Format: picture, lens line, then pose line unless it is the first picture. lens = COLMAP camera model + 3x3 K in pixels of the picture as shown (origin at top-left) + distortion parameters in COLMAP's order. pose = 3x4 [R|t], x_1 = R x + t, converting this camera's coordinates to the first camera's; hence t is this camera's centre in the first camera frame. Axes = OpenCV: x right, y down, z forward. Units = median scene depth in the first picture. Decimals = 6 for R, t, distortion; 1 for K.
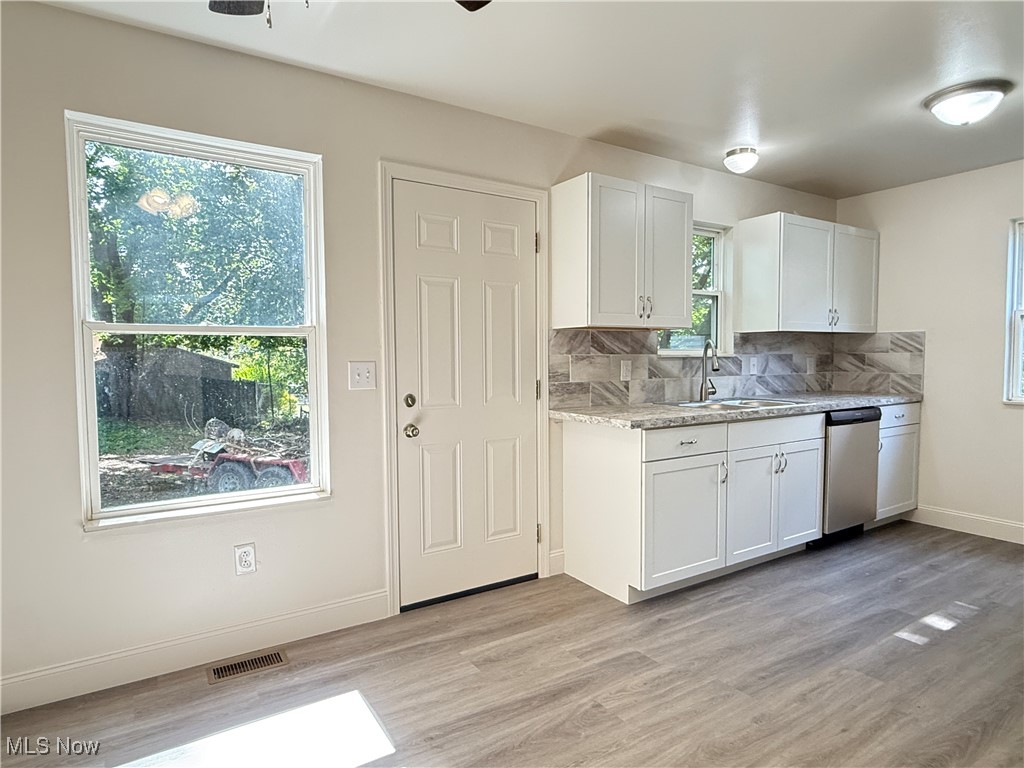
lens RADIAL K [[592.0, 0, 512.0], [0, 592.0, 386.4], [0, 0, 1]] dist [-0.004030, 0.004254]
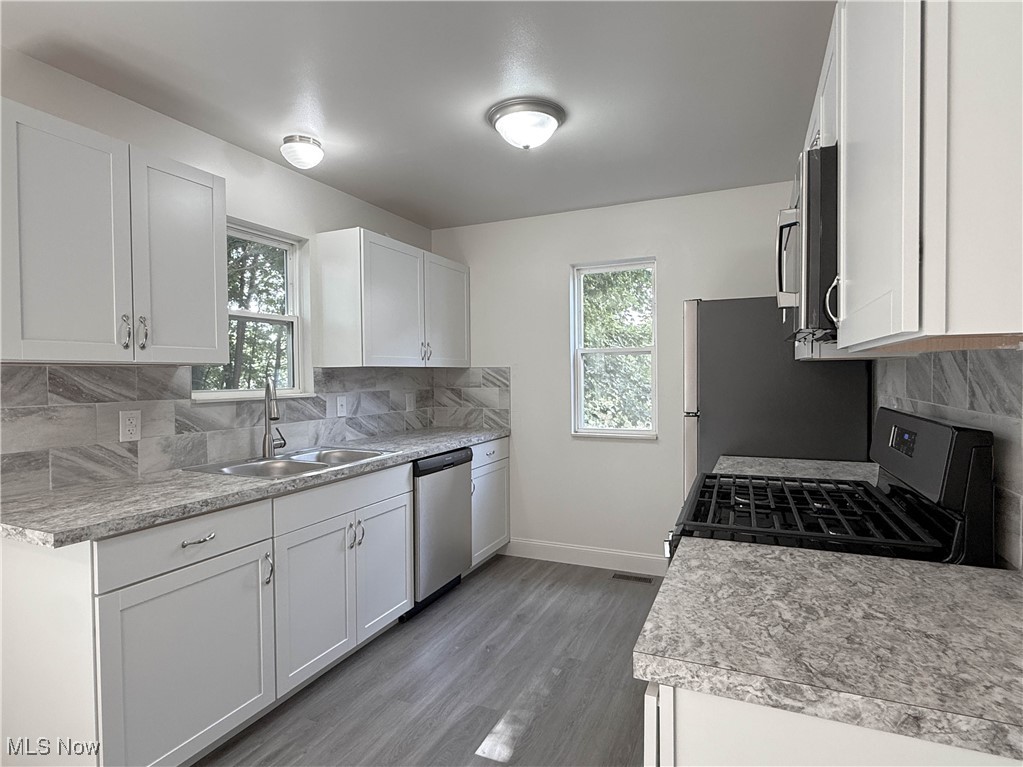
lens RADIAL K [[536.5, 0, 512.6], [0, 536.5, 384.7], [0, 0, 1]] dist [0.004644, -0.000576]
pose [[0.837722, -0.013787, 0.545923, 0.222010], [0.034349, 0.999032, -0.027479, -0.041387], [-0.545016, 0.041772, 0.837384, 0.253567]]
